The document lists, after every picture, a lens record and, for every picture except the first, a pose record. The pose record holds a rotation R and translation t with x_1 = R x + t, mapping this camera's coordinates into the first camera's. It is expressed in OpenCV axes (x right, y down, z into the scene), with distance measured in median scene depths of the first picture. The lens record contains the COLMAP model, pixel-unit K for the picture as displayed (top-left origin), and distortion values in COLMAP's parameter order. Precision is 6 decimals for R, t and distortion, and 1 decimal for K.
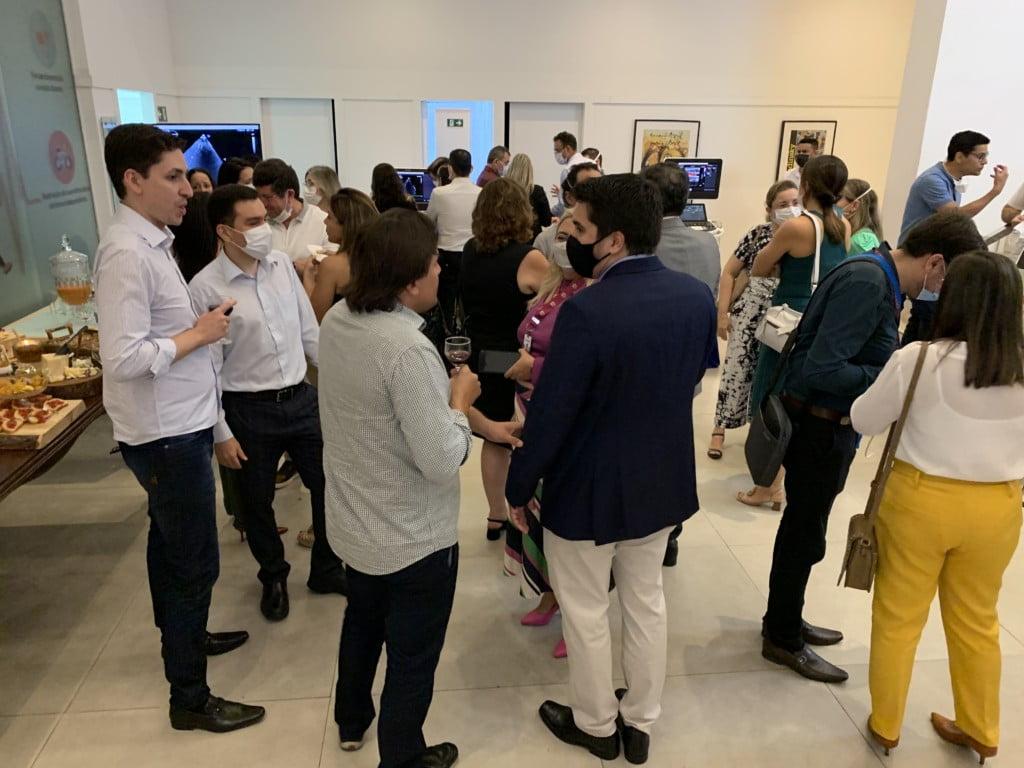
lens RADIAL K [[792.8, 0, 512.0], [0, 792.8, 384.0], [0, 0, 1]] dist [-0.024671, 0.029381]
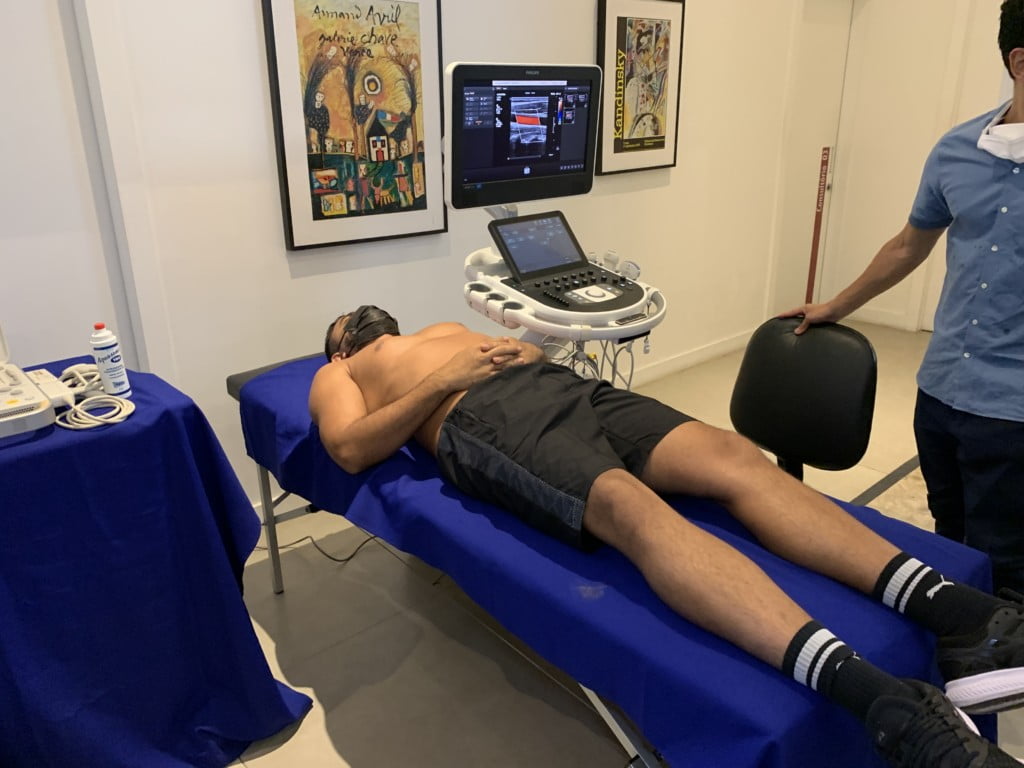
lens RADIAL K [[762.8, 0, 512.0], [0, 762.8, 384.0], [0, 0, 1]] dist [0.105956, -0.291222]
pose [[0.808232, -0.221074, 0.545790, 0.032920], [0.202513, 0.974670, 0.094902, -0.177981], [-0.552946, 0.033827, 0.832530, 0.693138]]
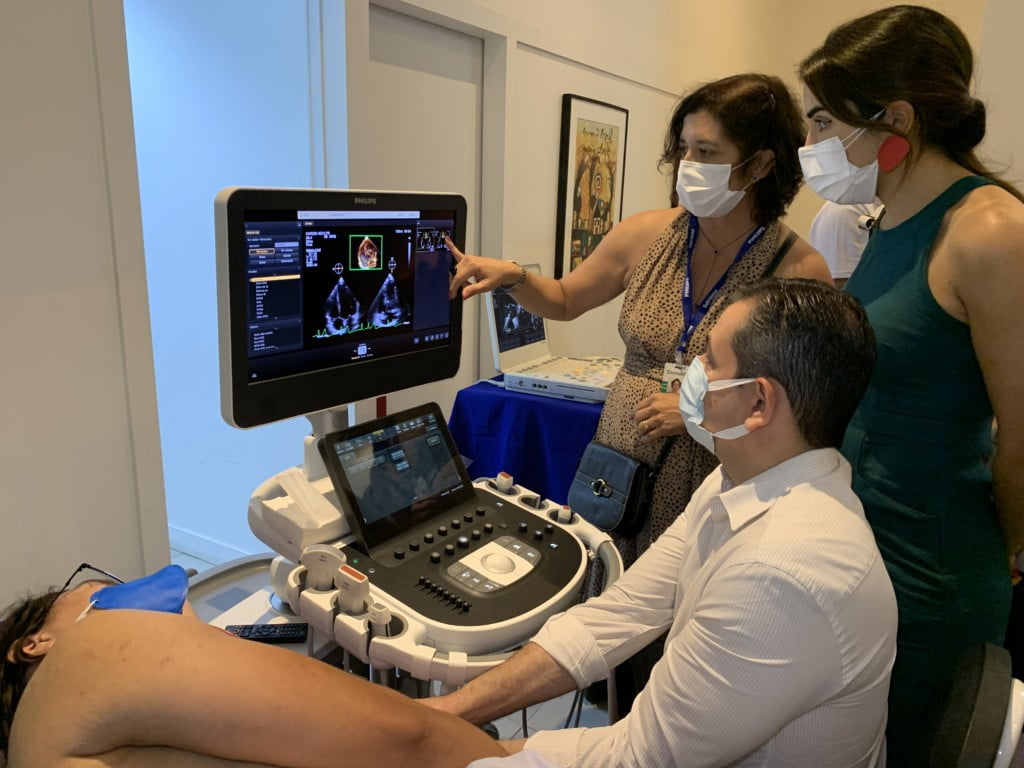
lens RADIAL K [[792.8, 0, 512.0], [0, 792.8, 384.0], [0, 0, 1]] dist [-0.024671, 0.029381]
pose [[0.623702, -0.173290, 0.762211, 0.095510], [0.251588, 0.967731, 0.014146, -0.213815], [-0.740067, 0.182940, 0.647173, 0.786068]]
